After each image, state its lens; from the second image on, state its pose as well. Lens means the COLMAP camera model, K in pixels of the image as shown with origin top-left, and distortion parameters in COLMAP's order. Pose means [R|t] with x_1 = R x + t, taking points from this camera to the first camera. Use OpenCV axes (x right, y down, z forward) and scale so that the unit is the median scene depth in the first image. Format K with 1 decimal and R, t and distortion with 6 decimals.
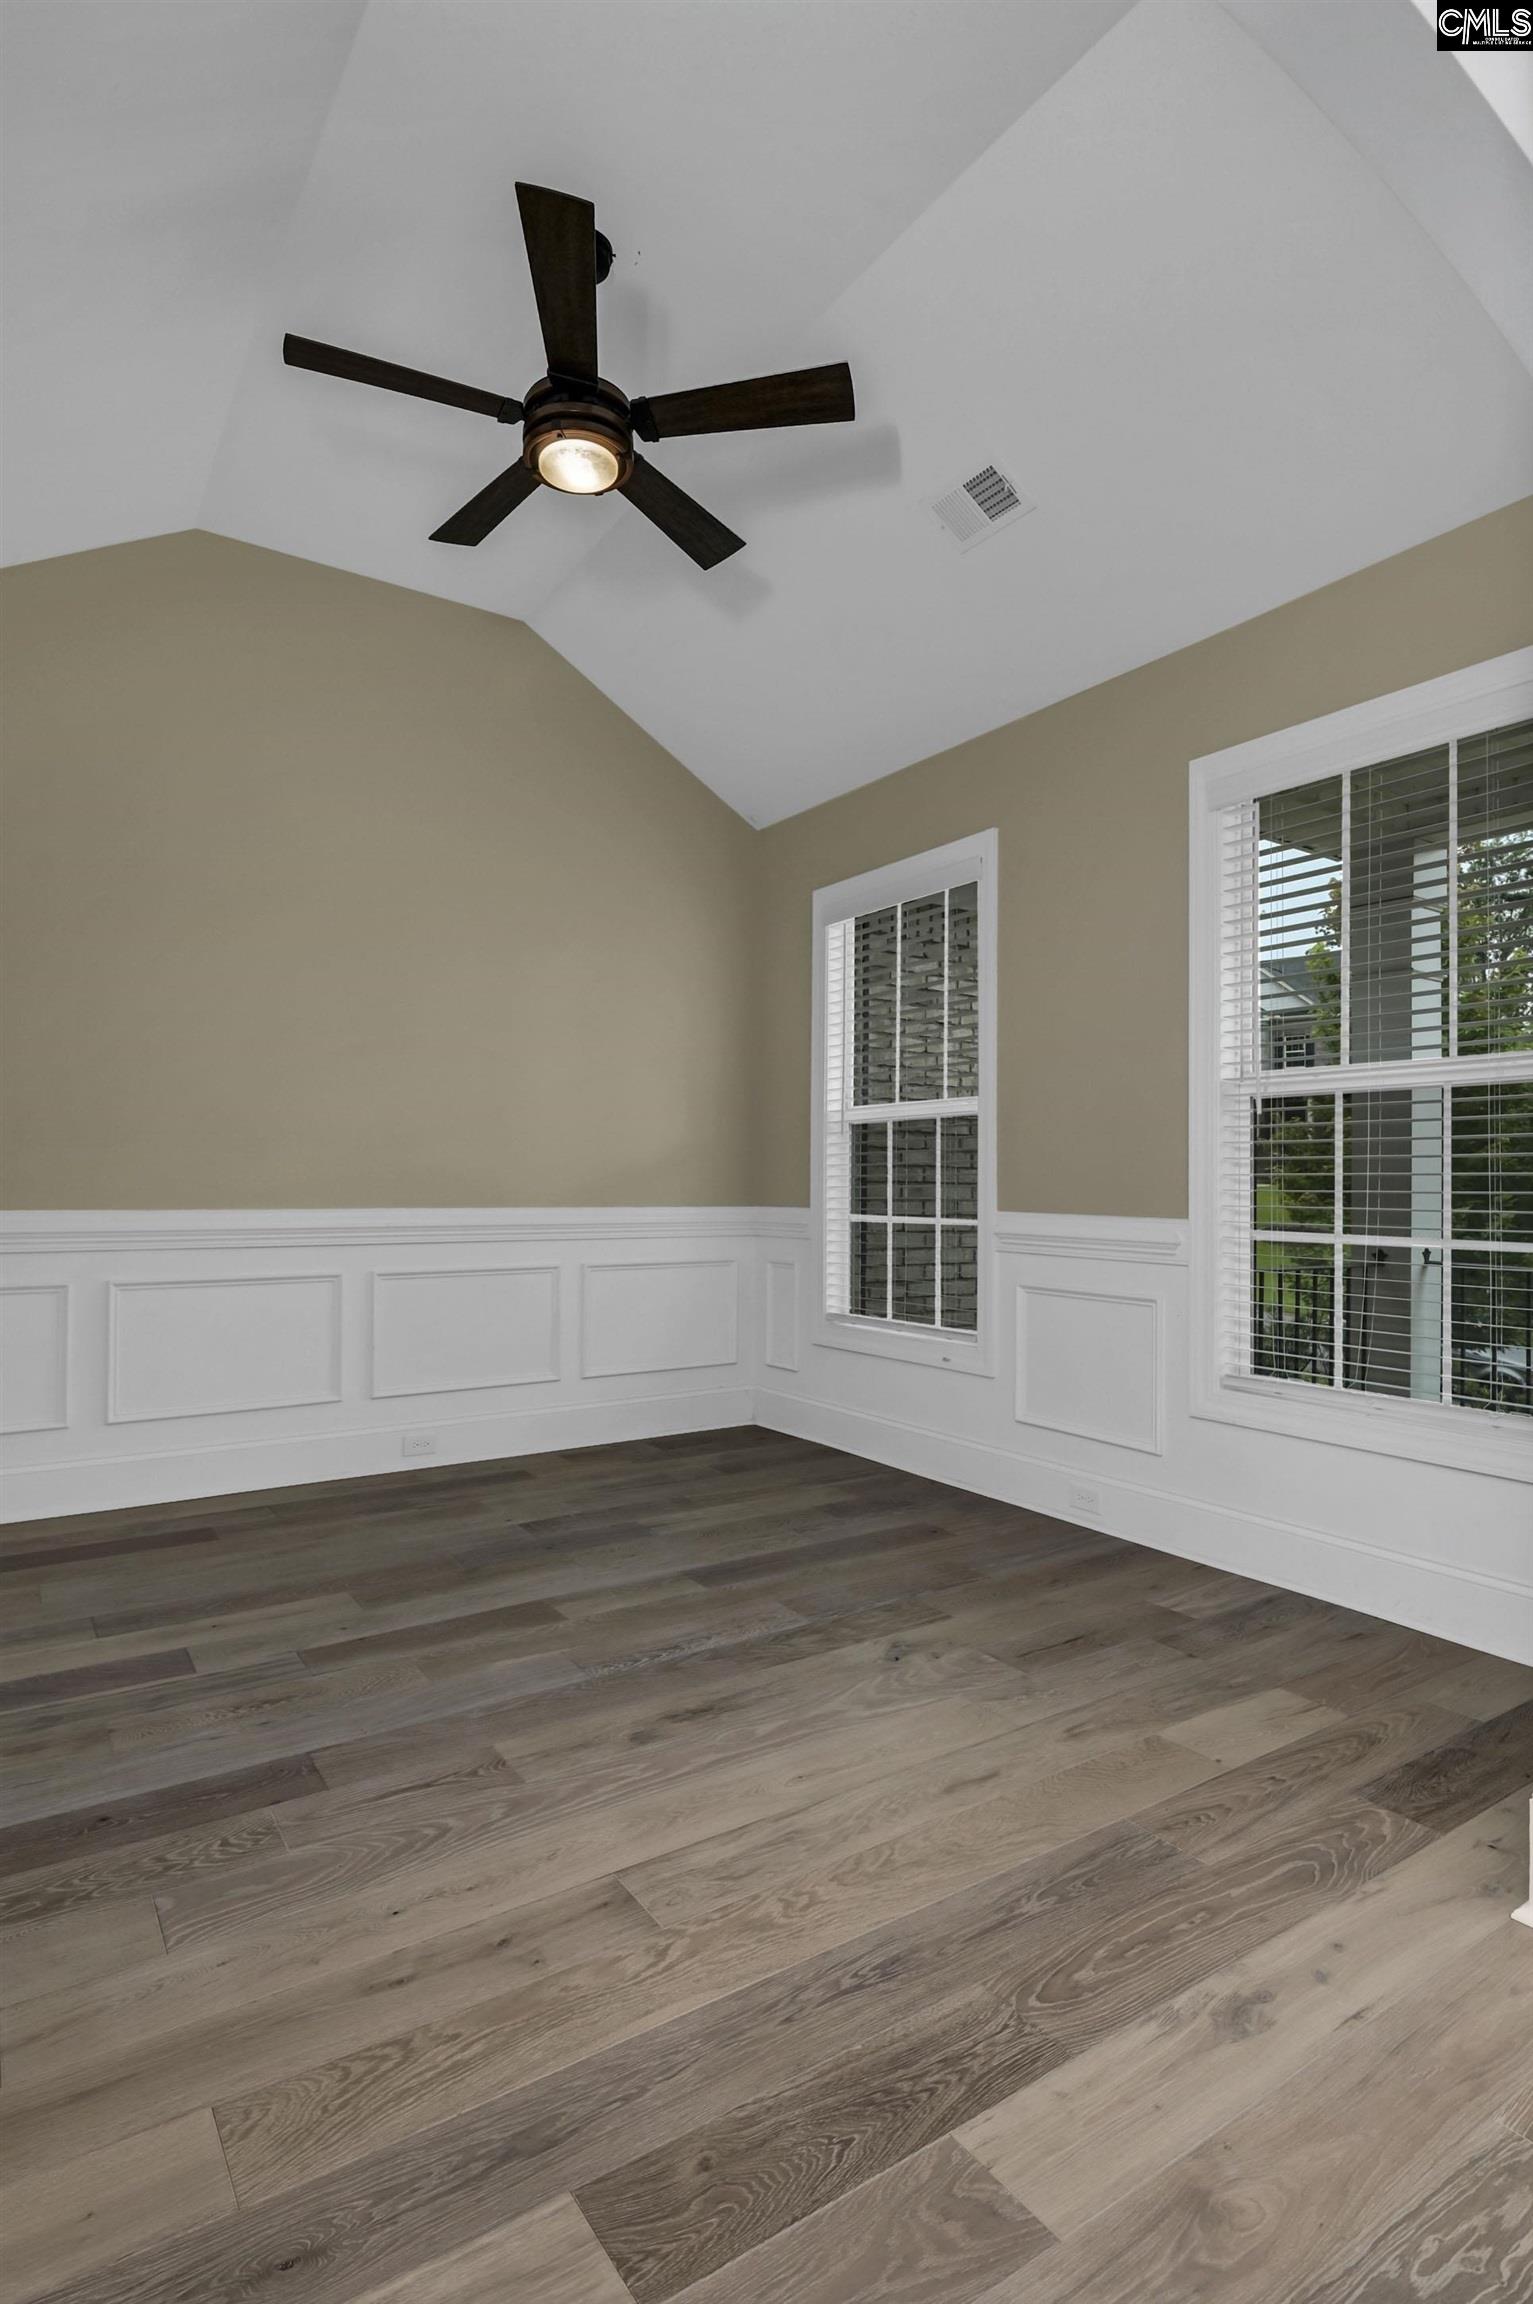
lens RADIAL K [[1129.1, 0, 767.8], [0, 1129.1, 1169.0], [0, 0, 1]] dist [-0.004259, -0.002298]
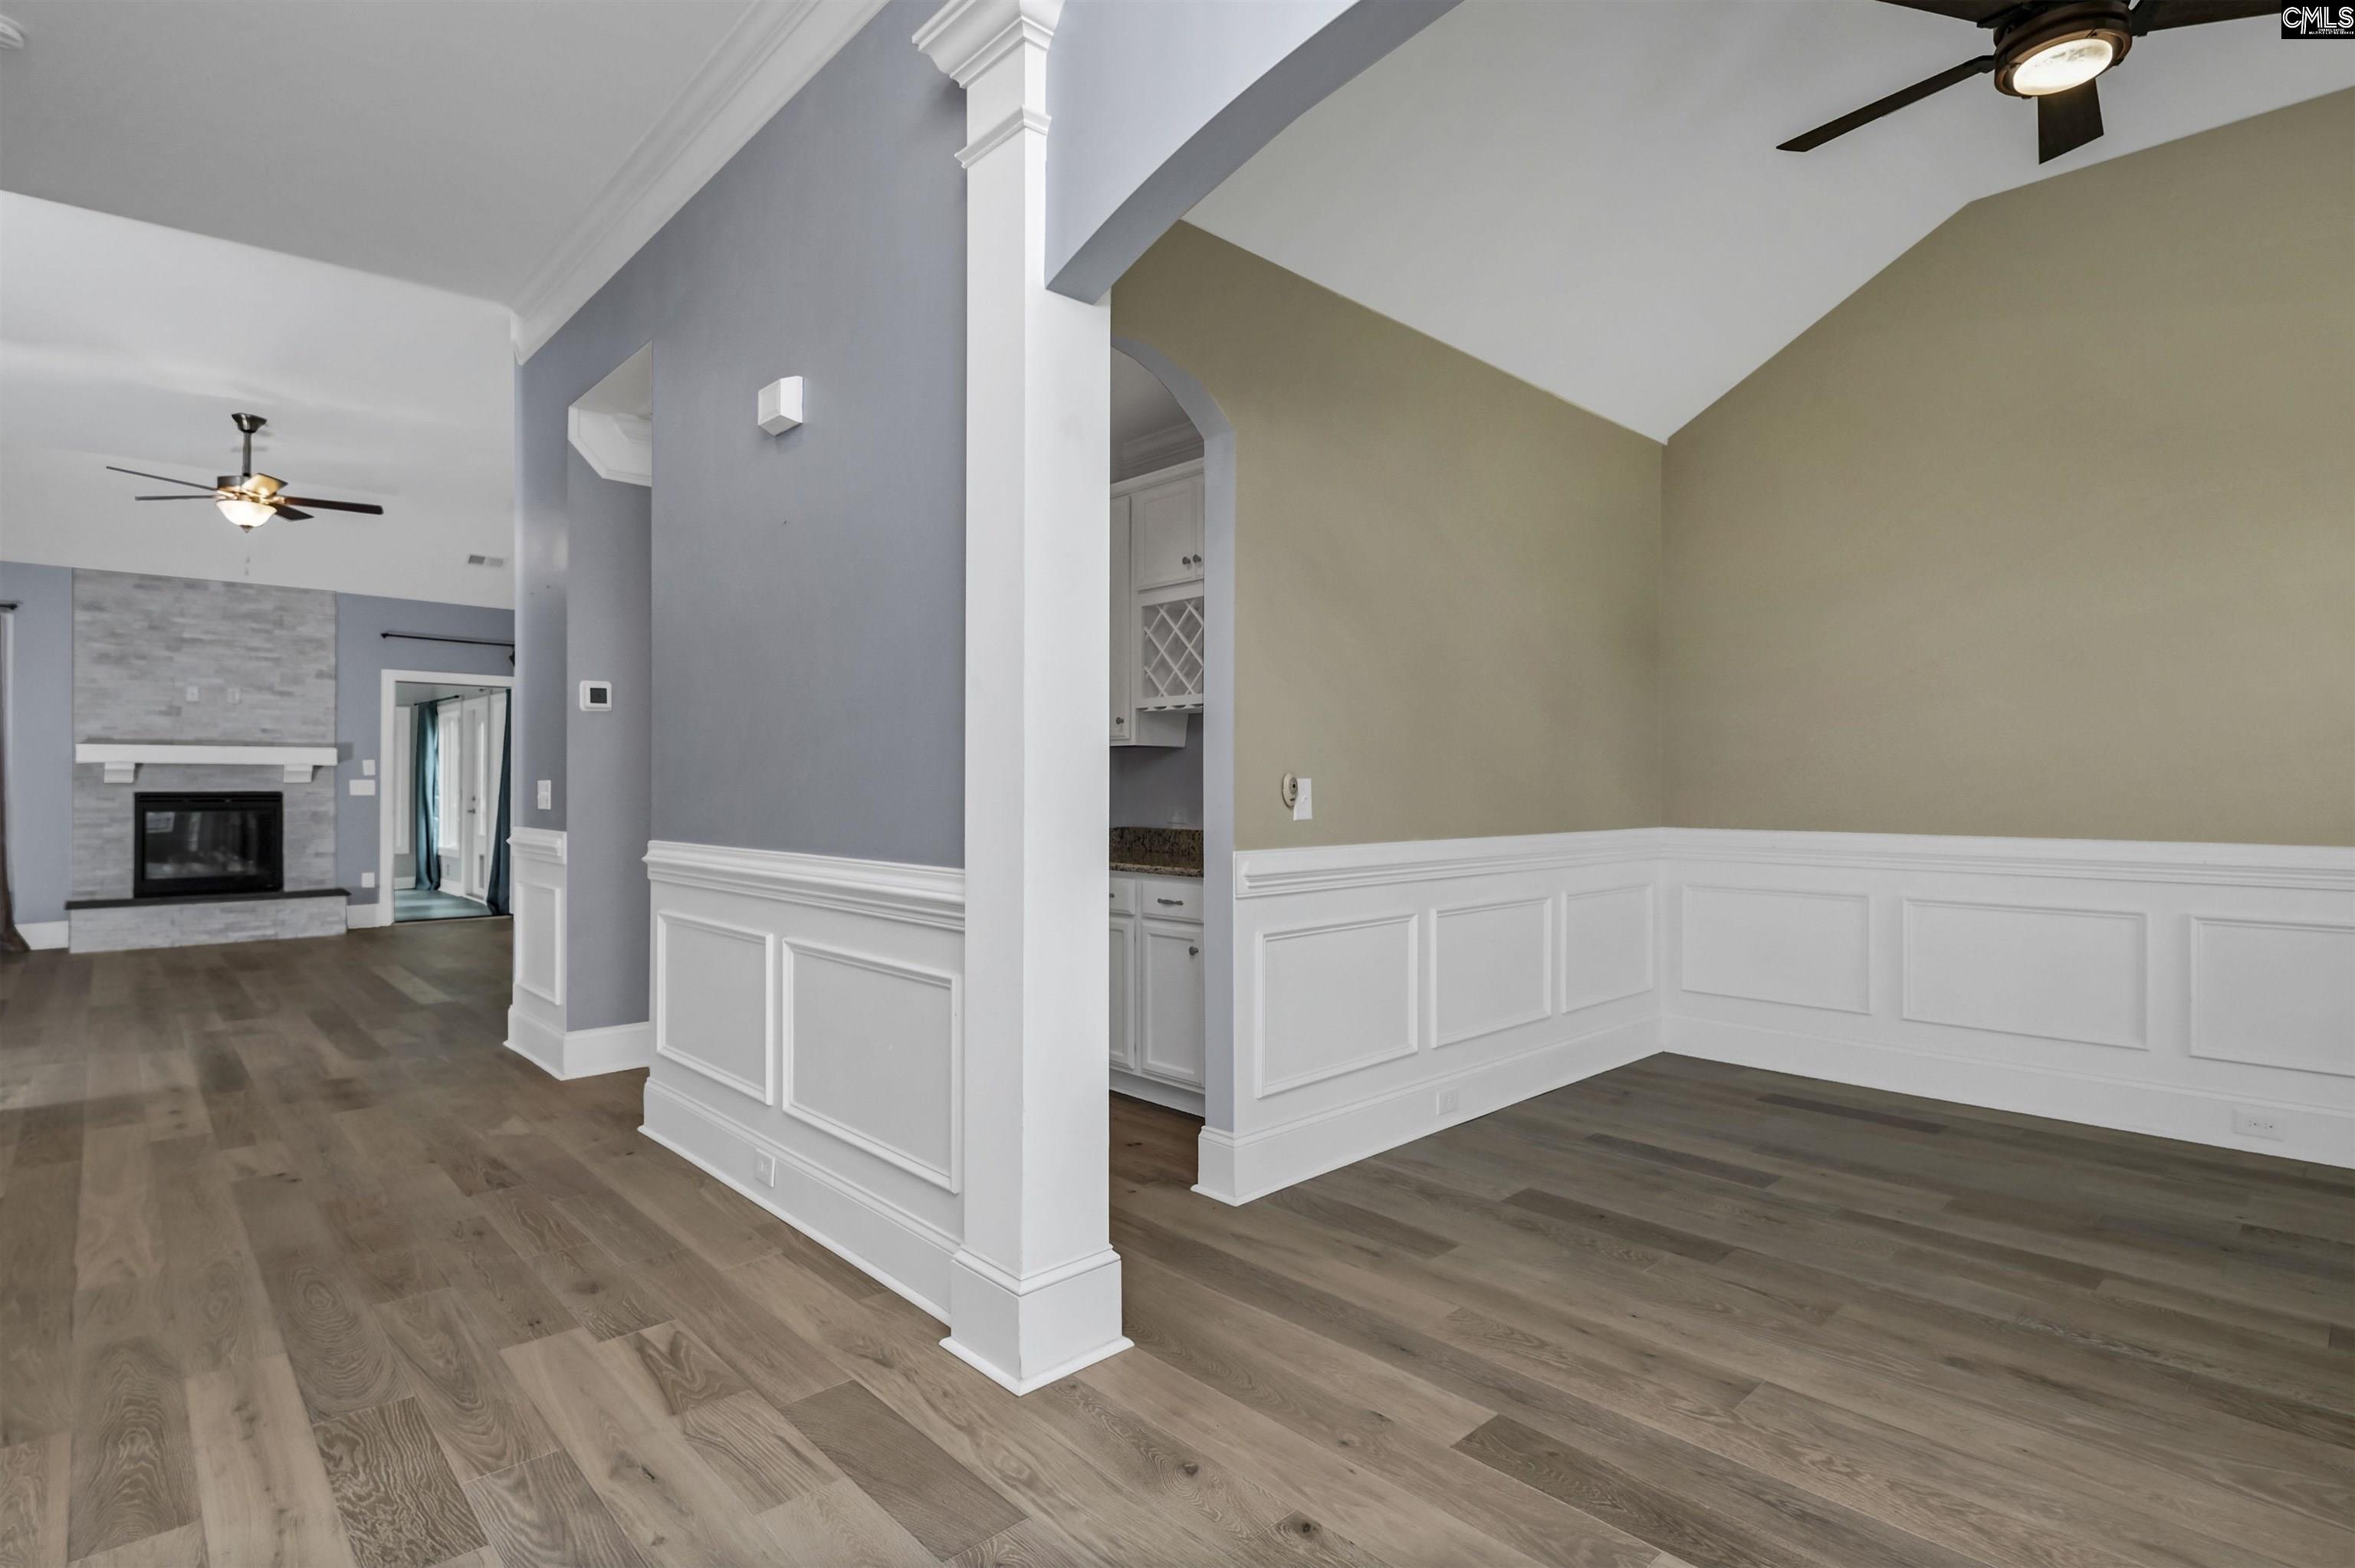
lens RADIAL K [[1153.9, 0, 1186.1], [0, 1153.9, 780.6], [0, 0, 1]] dist [-0.004259, -0.002298]
pose [[0.178665, -0.010066, -0.983858, 0.733674], [0.006141, 0.999940, -0.009115, -0.019669], [0.983891, -0.004414, 0.178716, 0.111025]]
